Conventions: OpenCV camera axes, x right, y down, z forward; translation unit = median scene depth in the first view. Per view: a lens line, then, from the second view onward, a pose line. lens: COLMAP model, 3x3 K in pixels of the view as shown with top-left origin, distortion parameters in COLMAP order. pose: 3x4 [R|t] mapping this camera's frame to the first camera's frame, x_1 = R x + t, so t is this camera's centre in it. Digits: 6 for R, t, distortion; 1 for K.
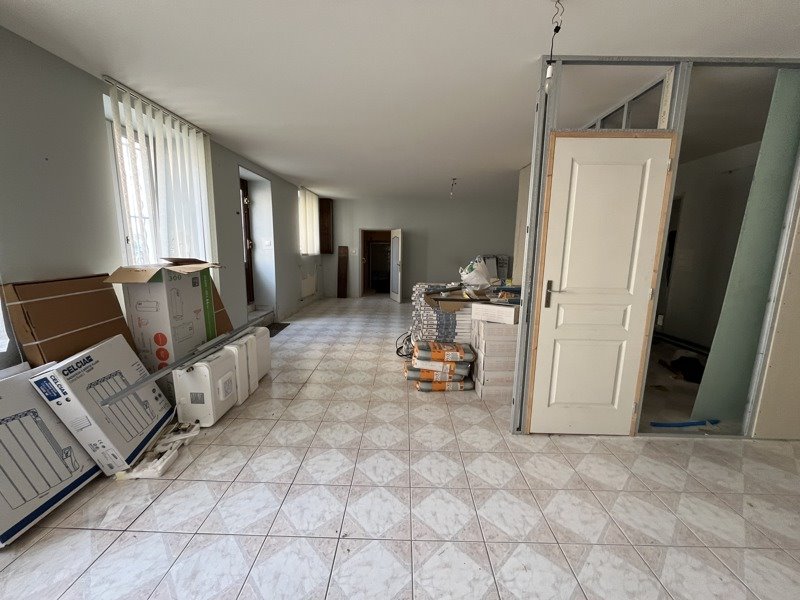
lens RADIAL K [[322.9, 0, 398.6], [0, 322.9, 299.6], [0, 0, 1]] dist [-0.002457, -0.000094]
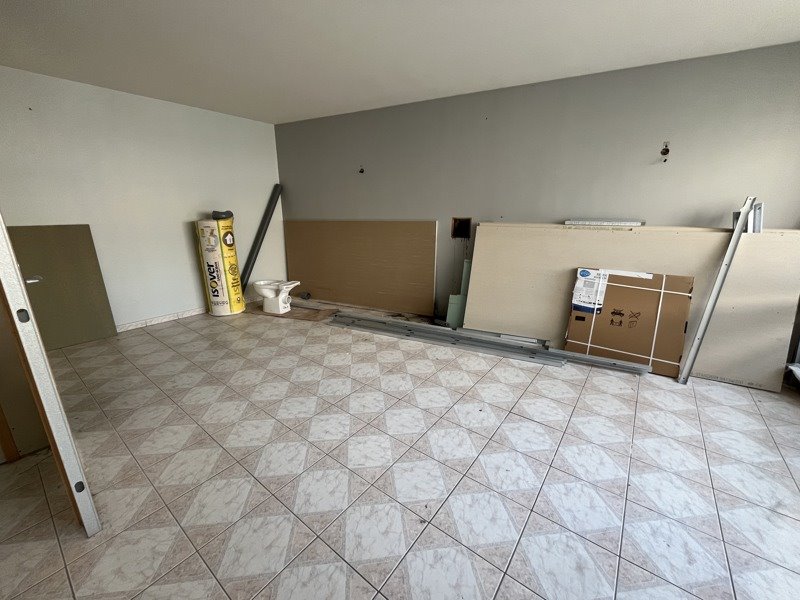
lens RADIAL K [[322.9, 0, 398.6], [0, 322.9, 299.6], [0, 0, 1]] dist [-0.002457, -0.000094]
pose [[-0.805664, -0.175578, 0.565755, -0.291702], [0.085268, 0.910746, 0.404068, -0.136193], [-0.586204, 0.373784, -0.718784, 0.813495]]
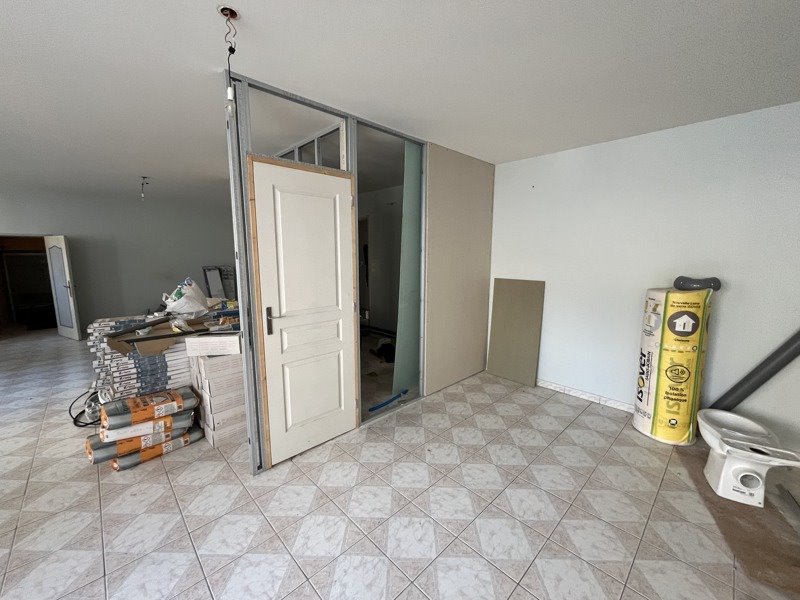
lens RADIAL K [[322.9, 0, 398.6], [0, 322.9, 299.6], [0, 0, 1]] dist [-0.002457, -0.000094]
pose [[0.706774, -0.117033, 0.697692, 0.054674], [0.125160, 0.991350, 0.039502, -0.056169], [-0.696280, 0.059404, 0.715308, 0.023710]]
